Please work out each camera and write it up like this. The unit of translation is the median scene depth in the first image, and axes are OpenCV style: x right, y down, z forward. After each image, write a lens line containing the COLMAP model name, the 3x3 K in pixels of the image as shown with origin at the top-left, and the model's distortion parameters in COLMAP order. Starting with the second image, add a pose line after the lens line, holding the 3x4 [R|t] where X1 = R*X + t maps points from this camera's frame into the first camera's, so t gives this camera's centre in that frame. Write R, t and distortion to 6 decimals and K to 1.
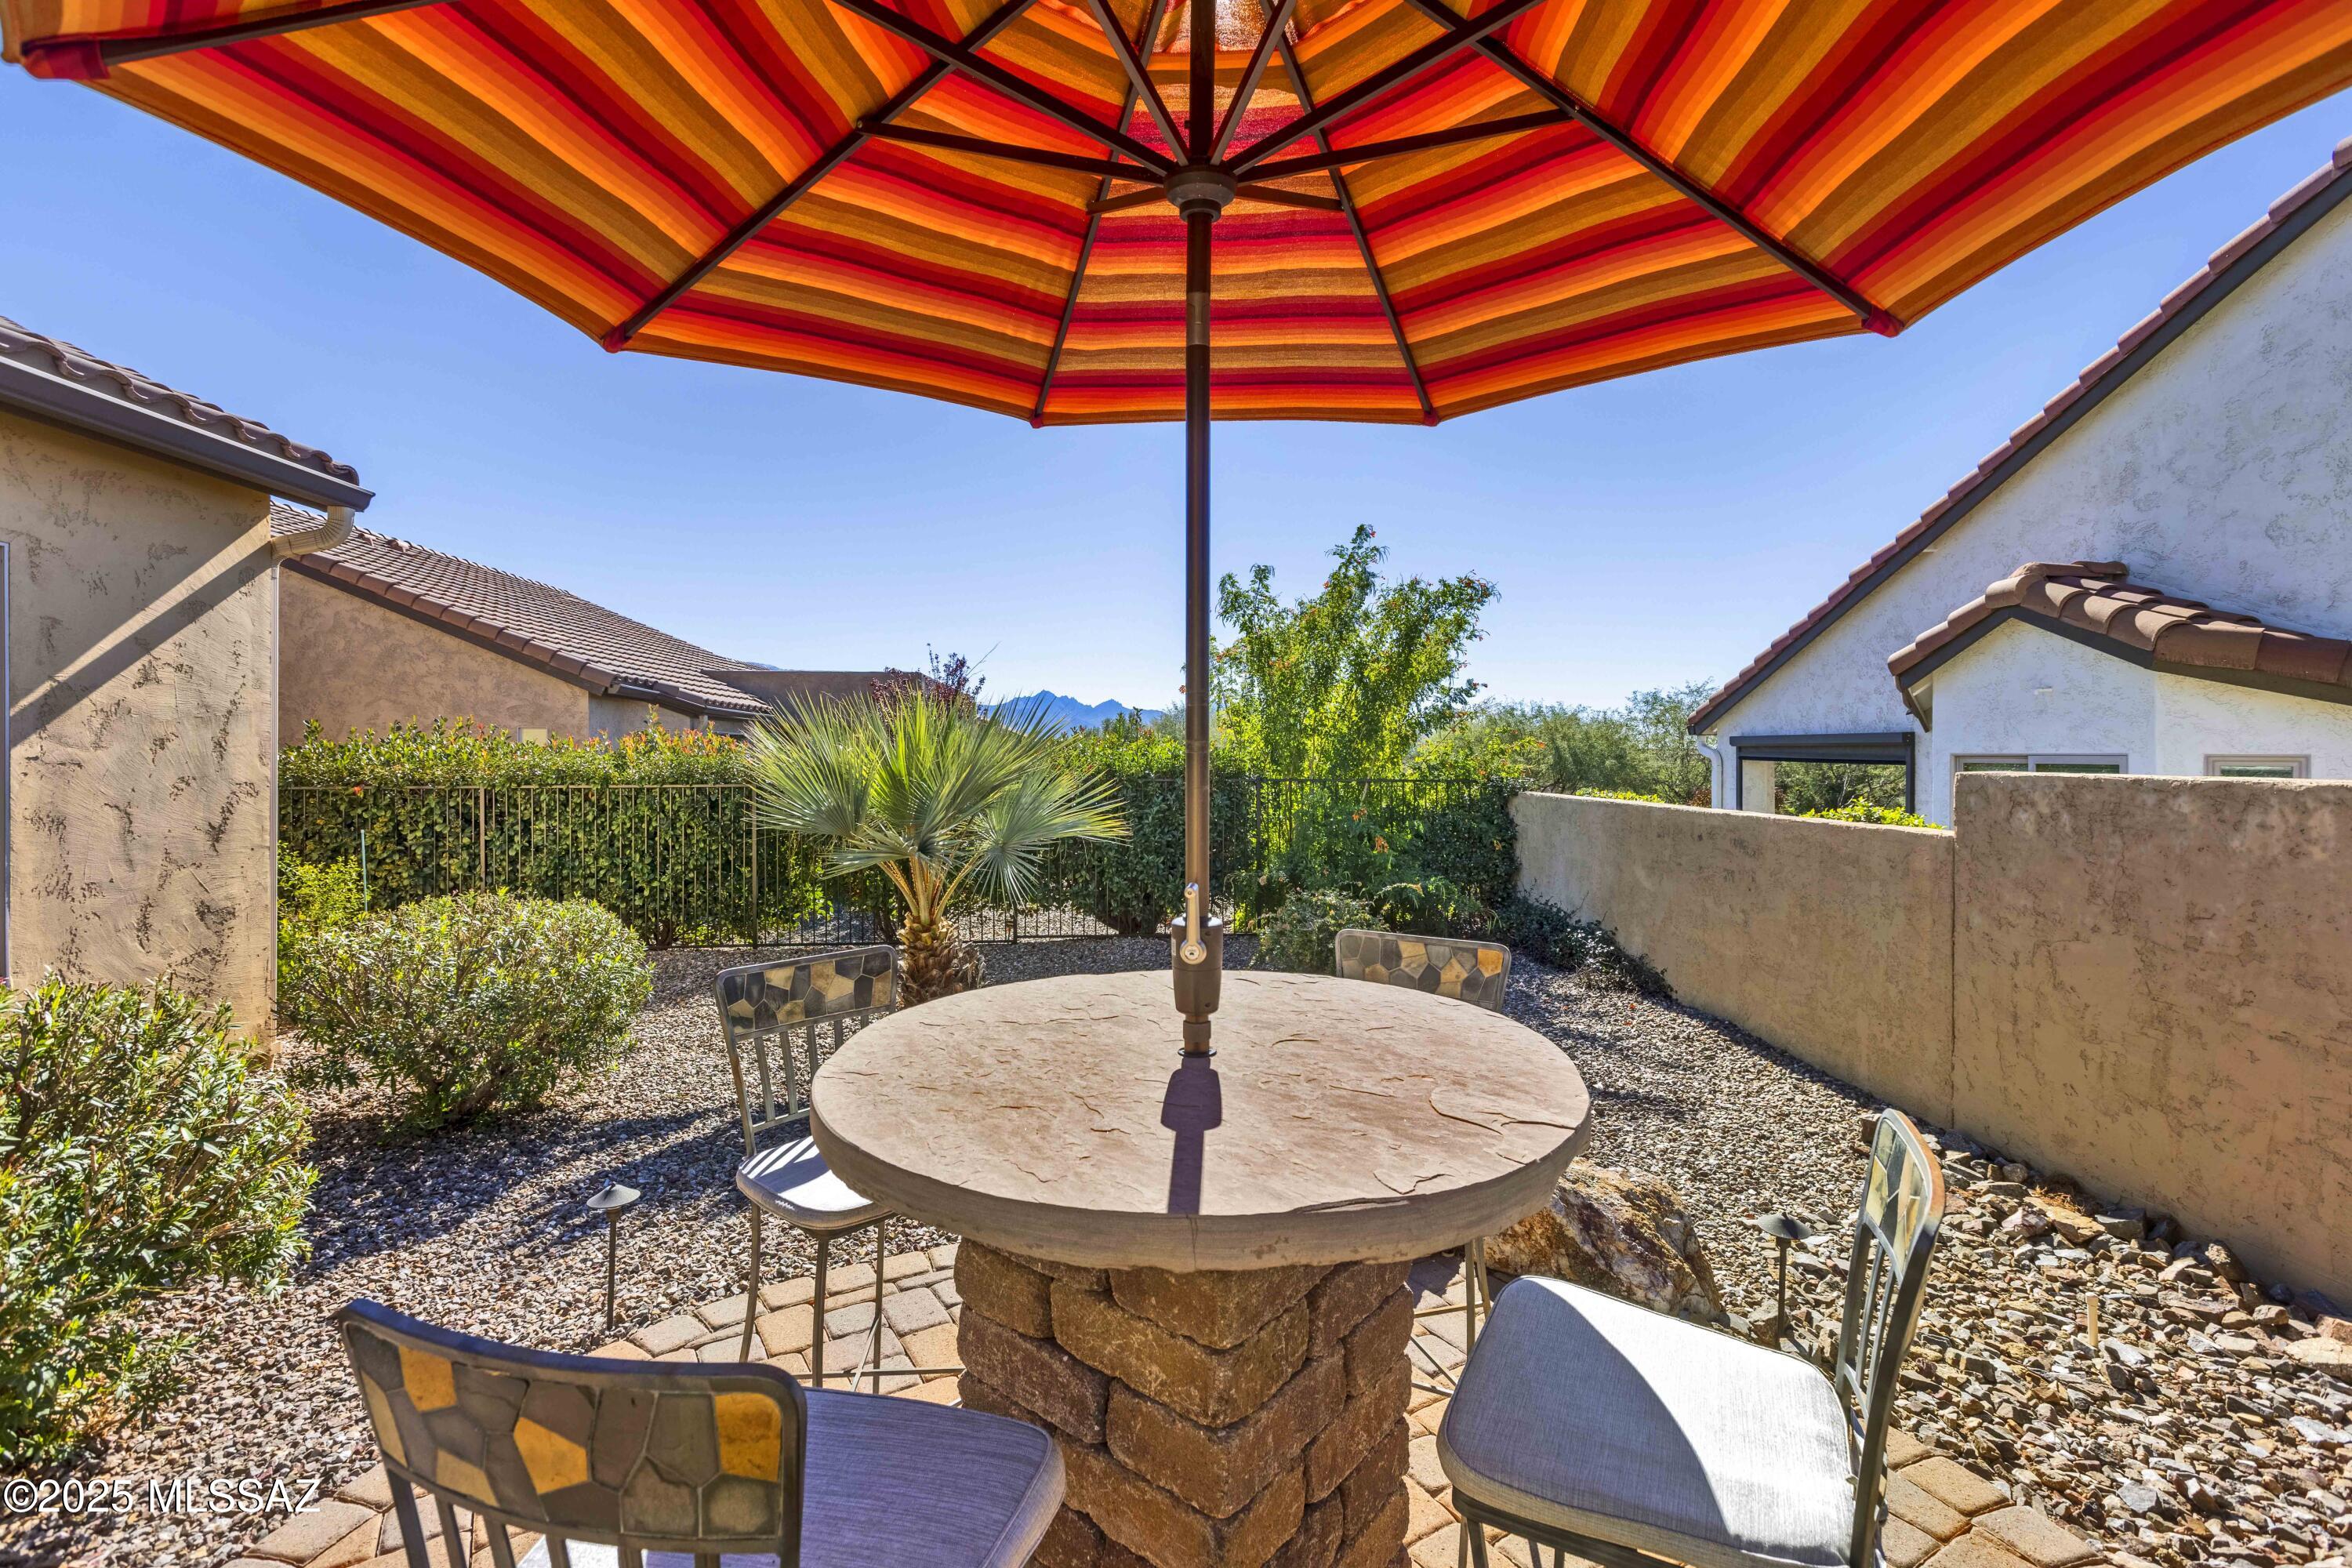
lens RADIAL K [[1078.3, 0, 1193.7], [0, 1078.3, 762.0], [0, 0, 1]] dist [0.001150, -0.000077]
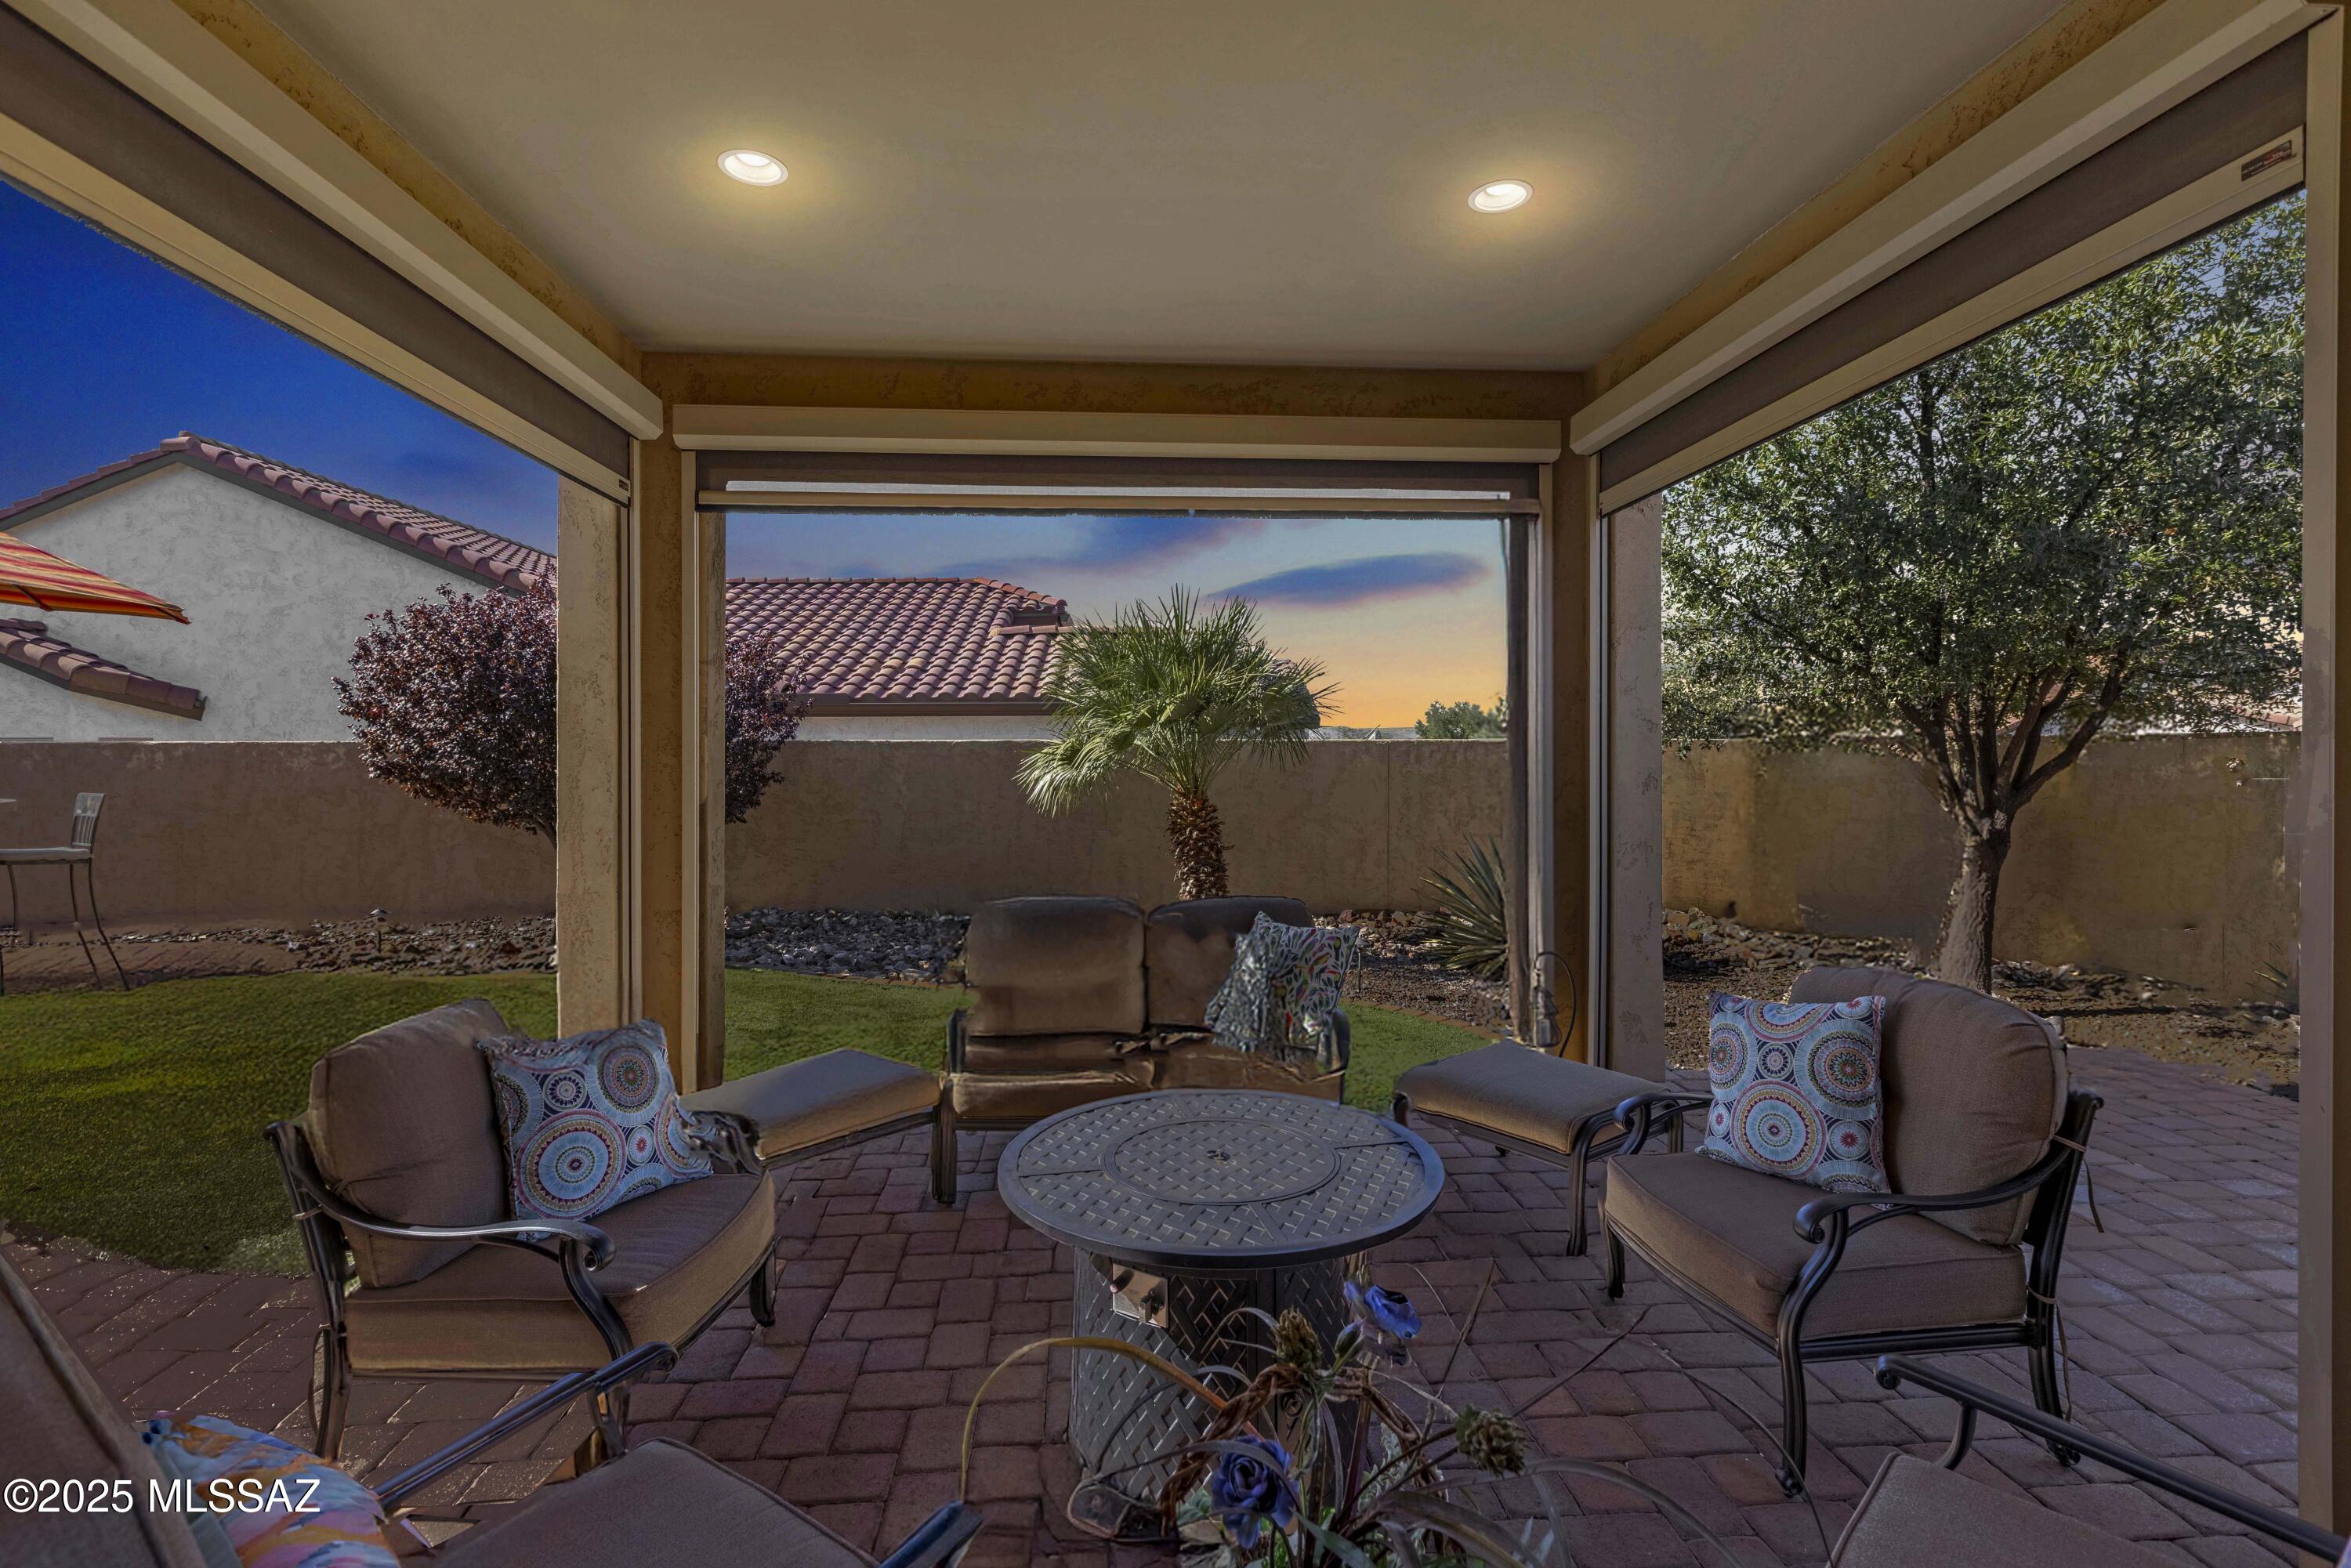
lens RADIAL K [[1077.8, 0, 1161.7], [0, 1077.8, 744.8], [0, 0, 1]] dist [0.001150, -0.000077]
pose [[0.013789, 0.002161, 0.999903, -0.858040], [0.013378, 0.999908, -0.002346, 0.033228], [-0.999815, 0.013409, 0.013759, -0.819348]]
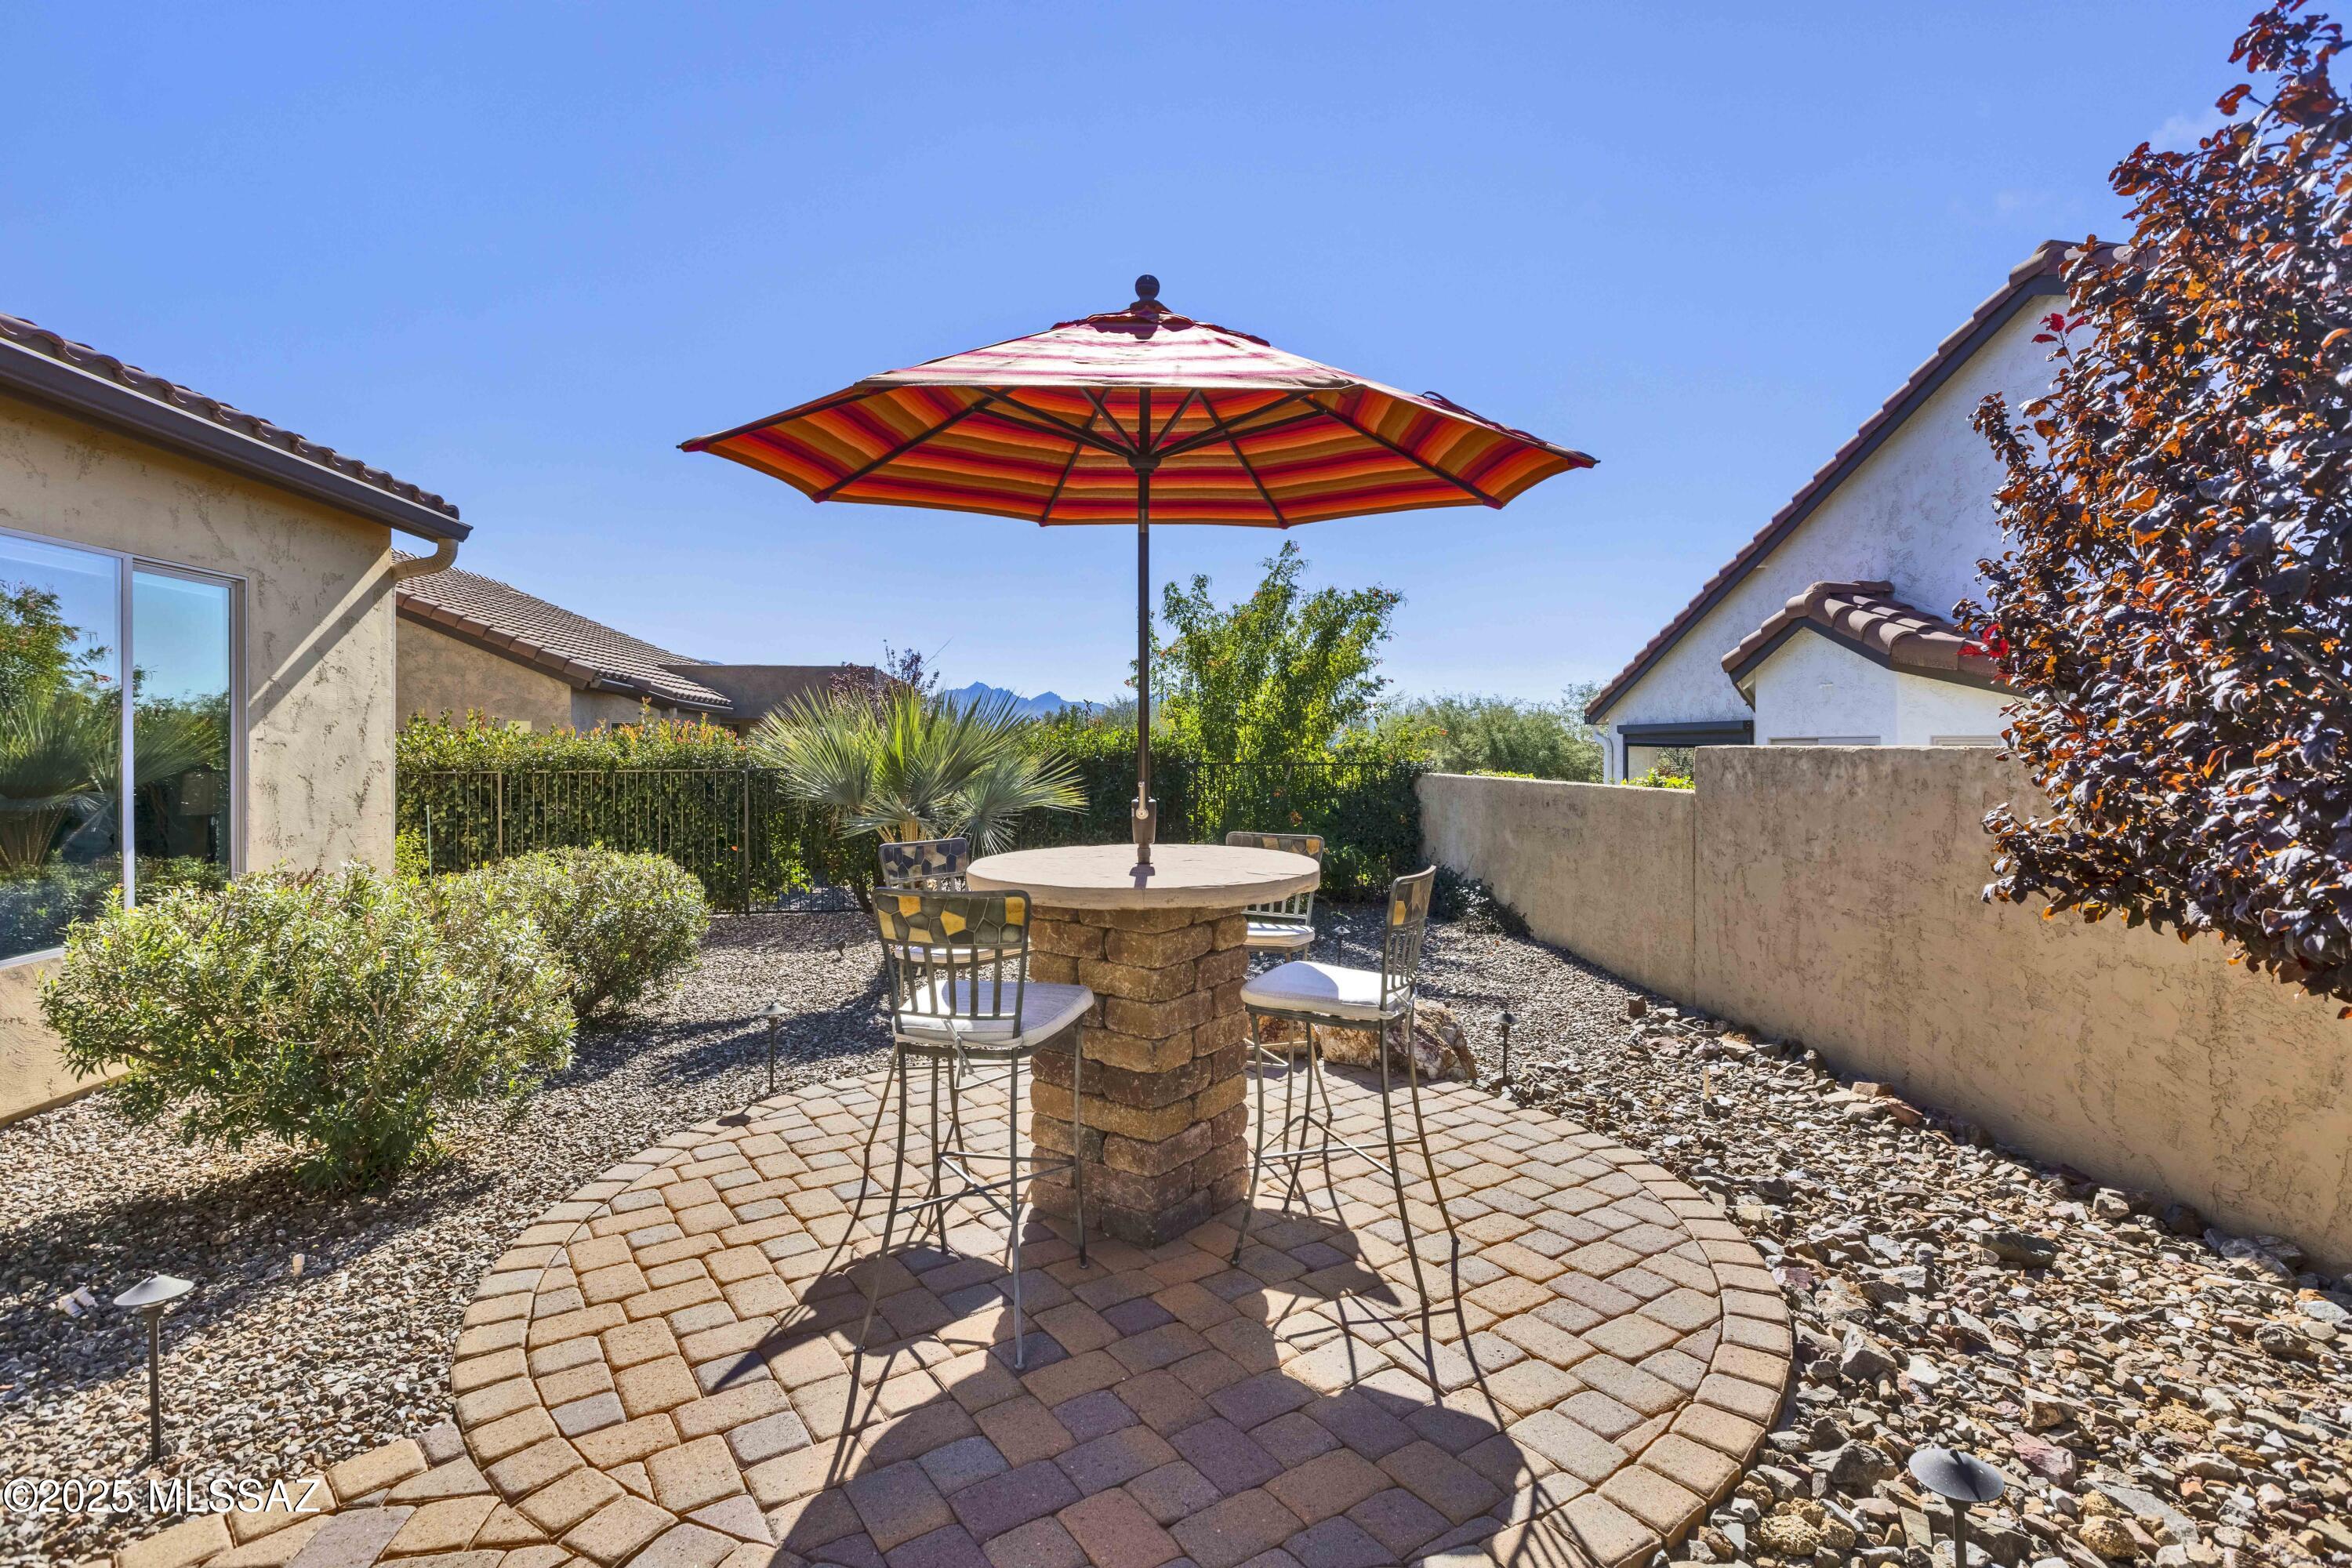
lens RADIAL K [[1143.4, 0, 1196.9], [0, 1143.4, 760.8], [0, 0, 1]] dist [-0.000059, -0.000434]
pose [[0.998642, -0.003941, 0.051957, -0.002269], [0.003822, 0.999990, 0.002394, 0.015624], [-0.051965, -0.002193, 0.998646, -0.297840]]
